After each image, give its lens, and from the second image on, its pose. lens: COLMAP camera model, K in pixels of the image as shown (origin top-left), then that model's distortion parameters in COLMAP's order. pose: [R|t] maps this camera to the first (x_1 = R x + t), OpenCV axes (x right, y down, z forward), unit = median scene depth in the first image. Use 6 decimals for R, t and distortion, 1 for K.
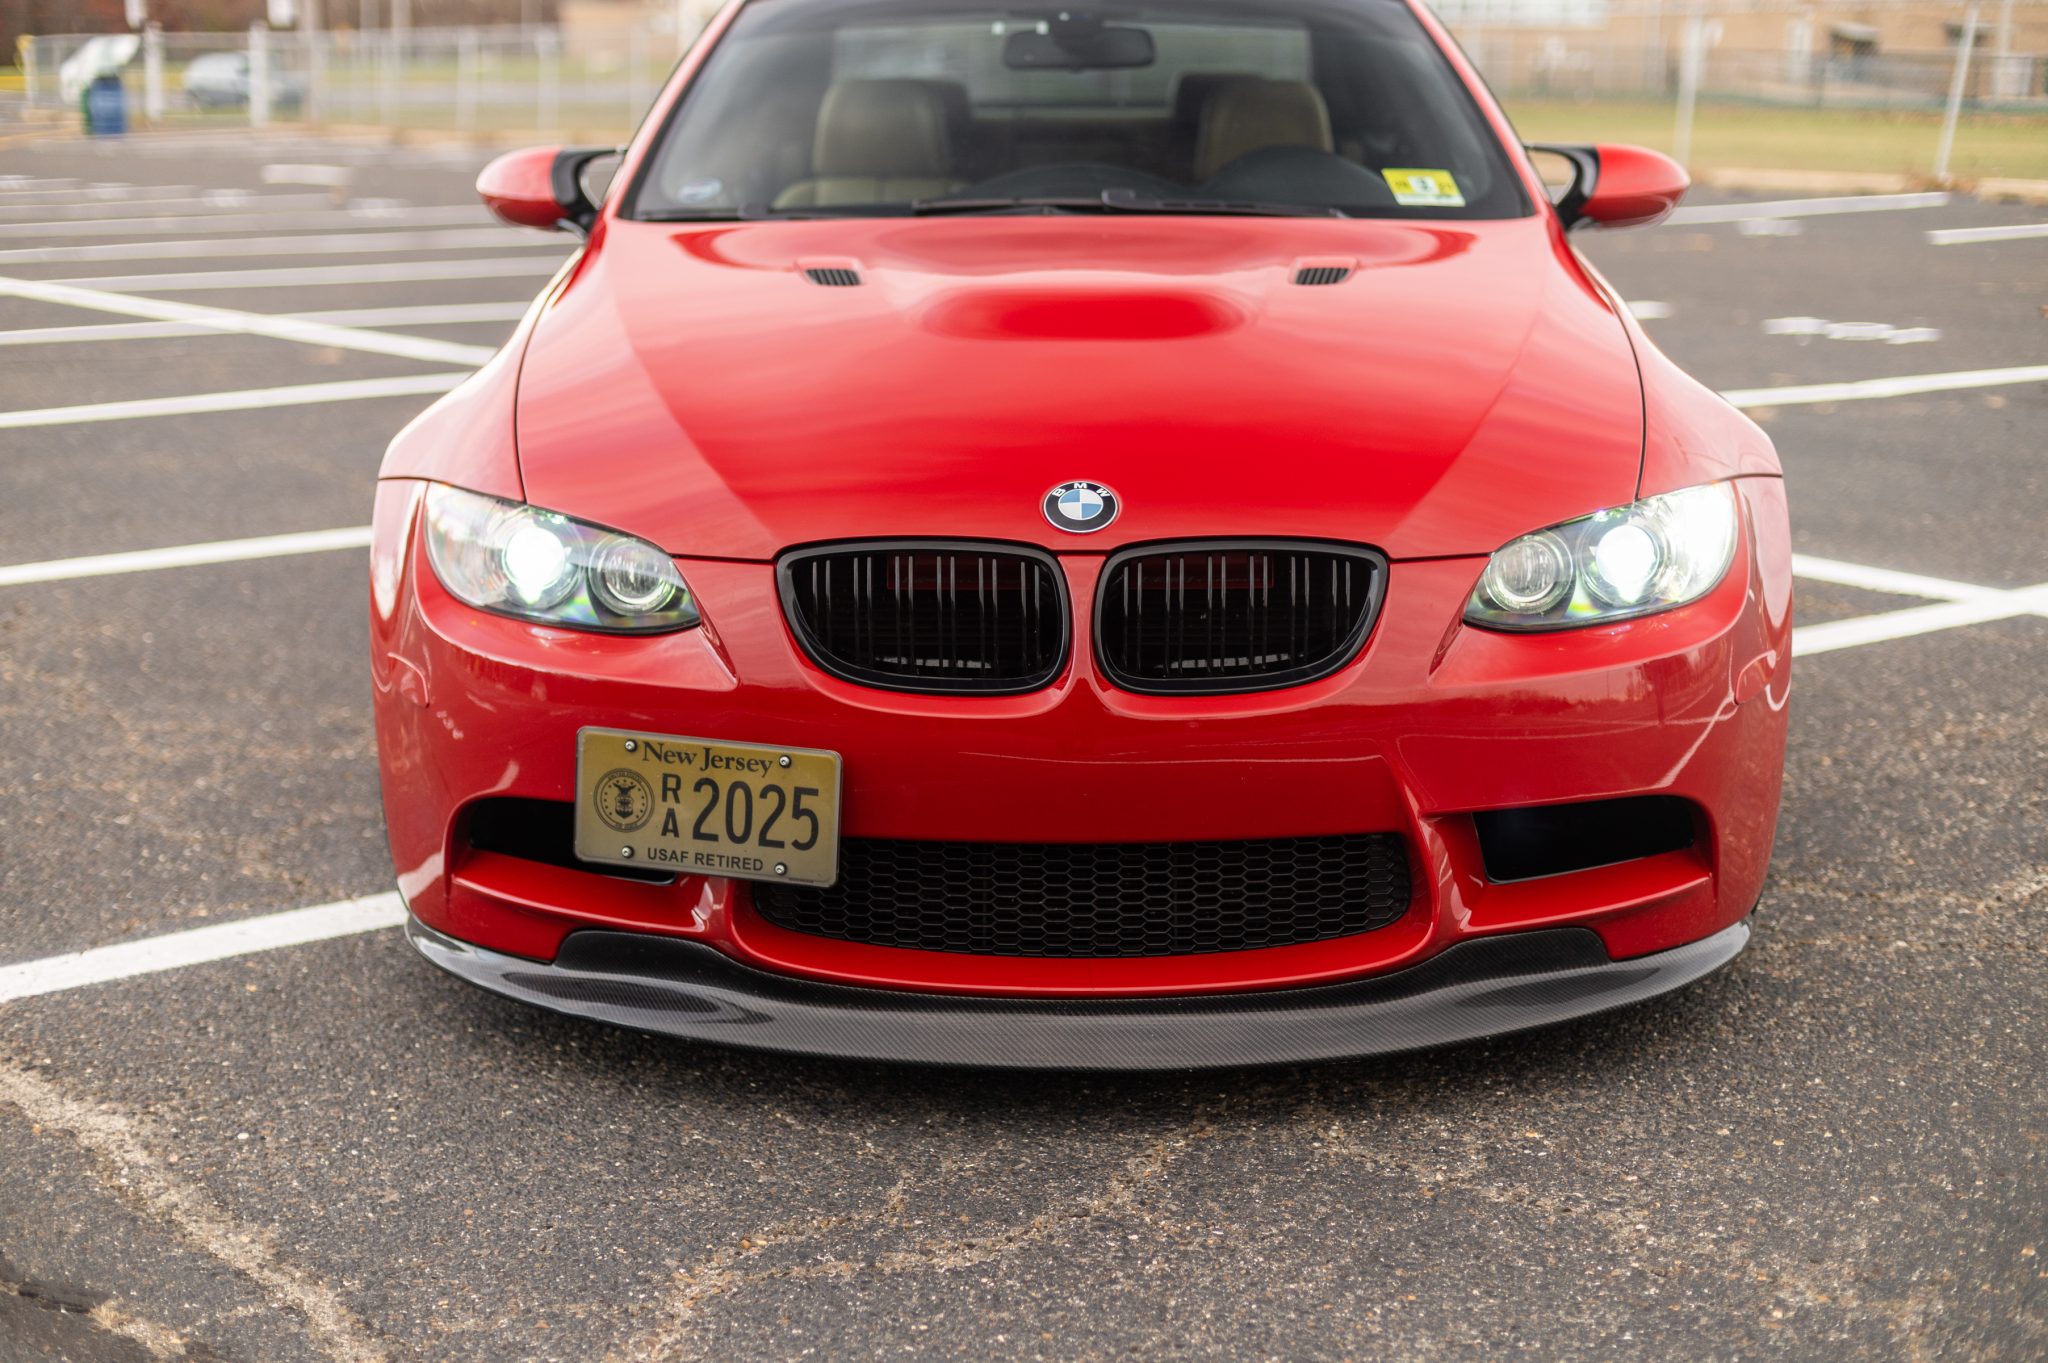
lens RADIAL K [[2983.2, 0, 1014.7], [0, 2983.2, 674.5], [0, 0, 1]] dist [-0.031358, 0.000000]
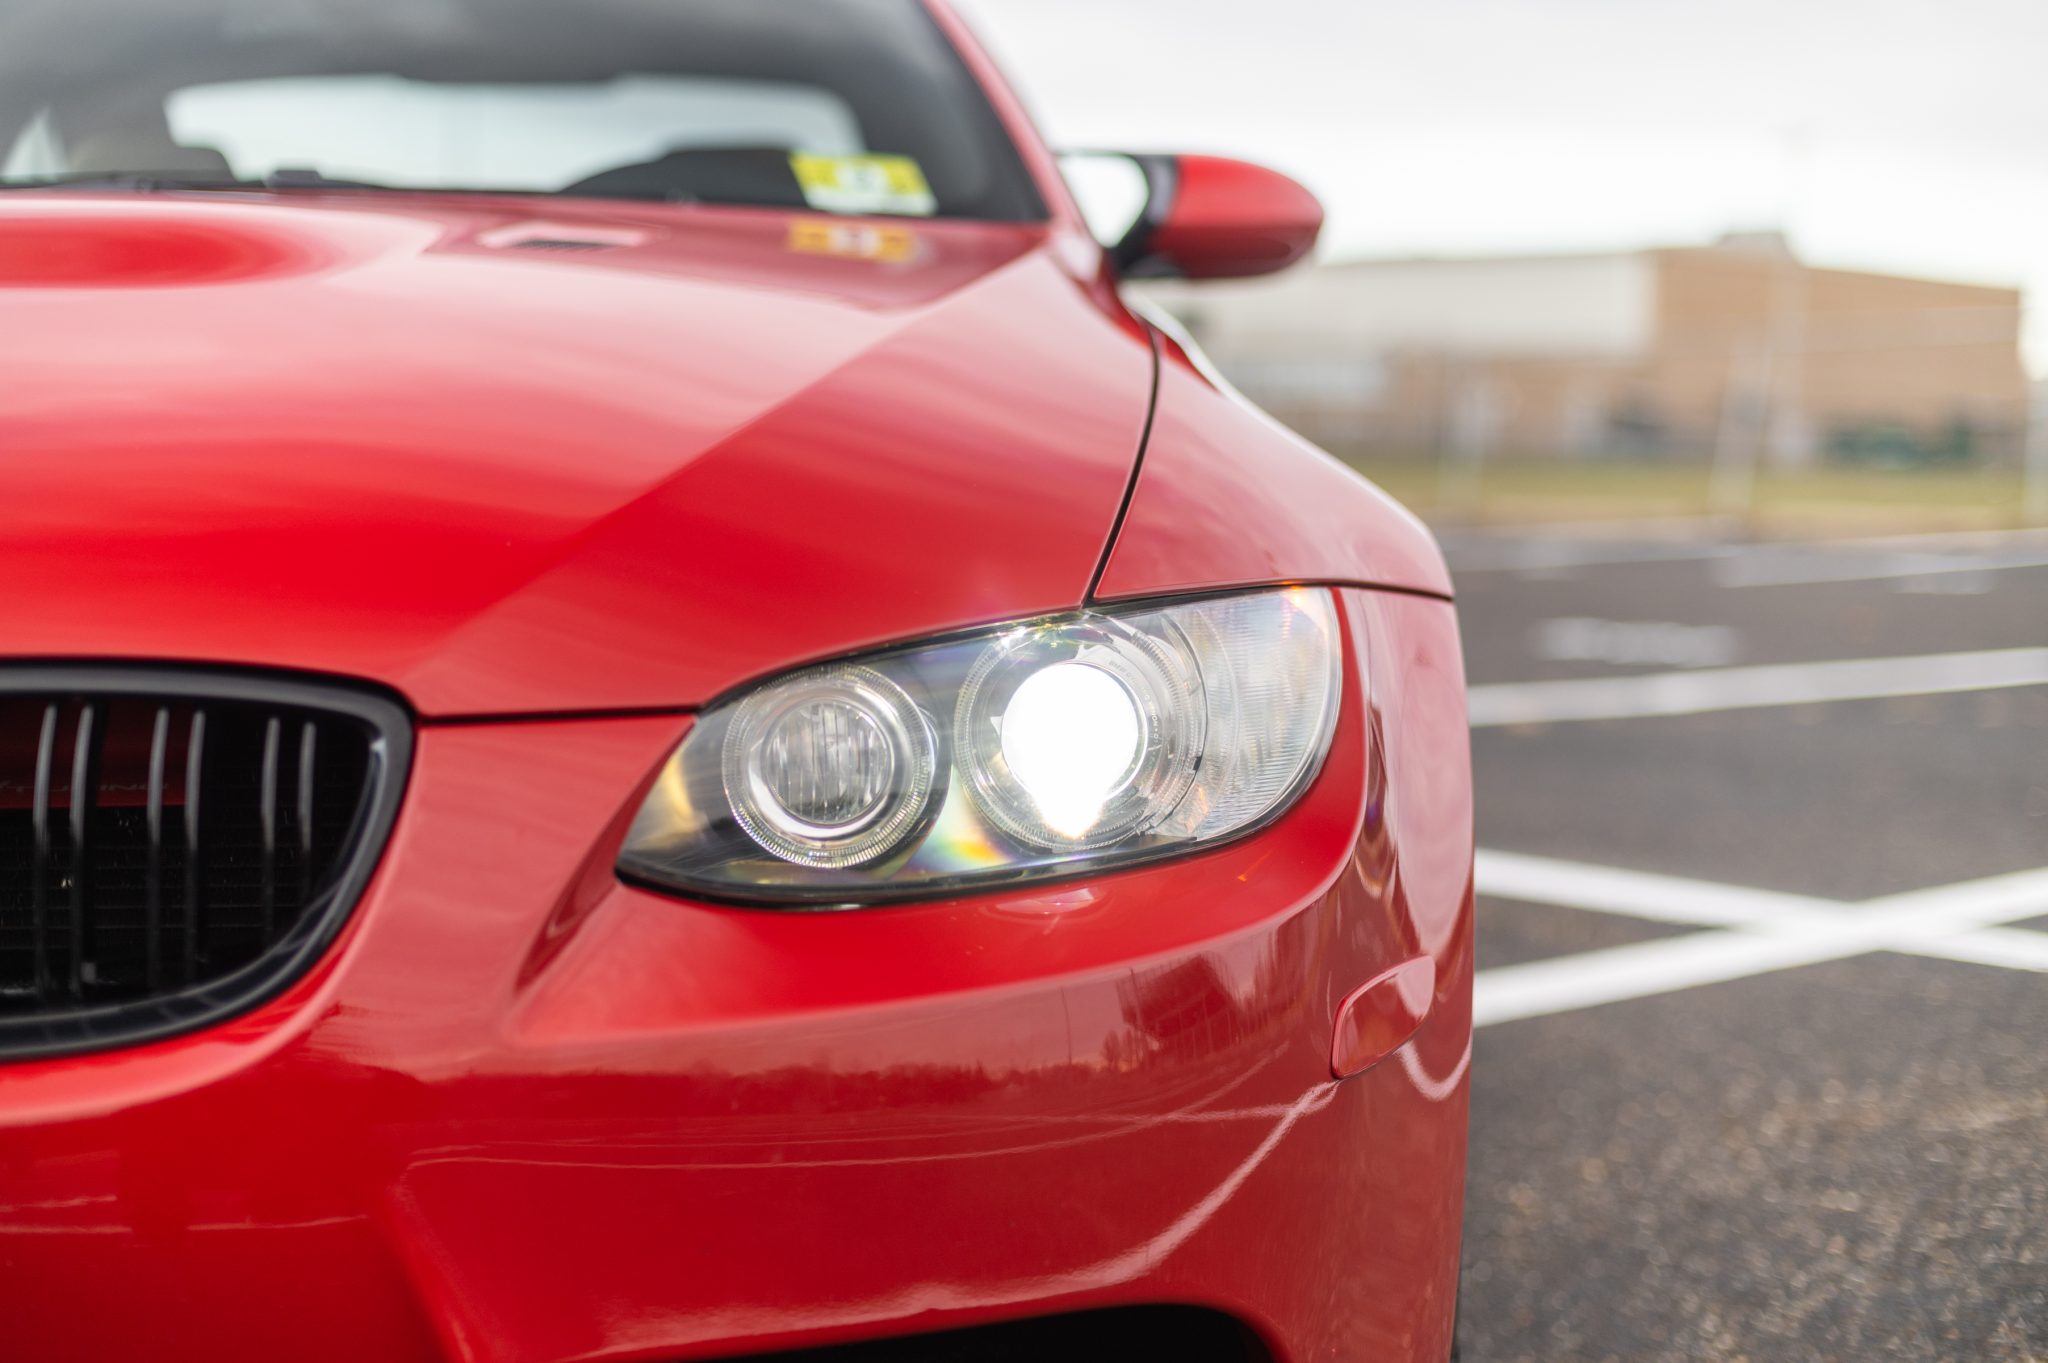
lens RADIAL K [[2983.2, 0, 1033.0], [0, 2983.2, 694.6], [0, 0, 1]] dist [-0.031358, 0.000000]
pose [[0.997542, -0.004256, 0.069935, 0.169501], [0.012682, 0.992633, -0.120492, 0.006469], [-0.068907, 0.121083, 0.990248, 0.573231]]
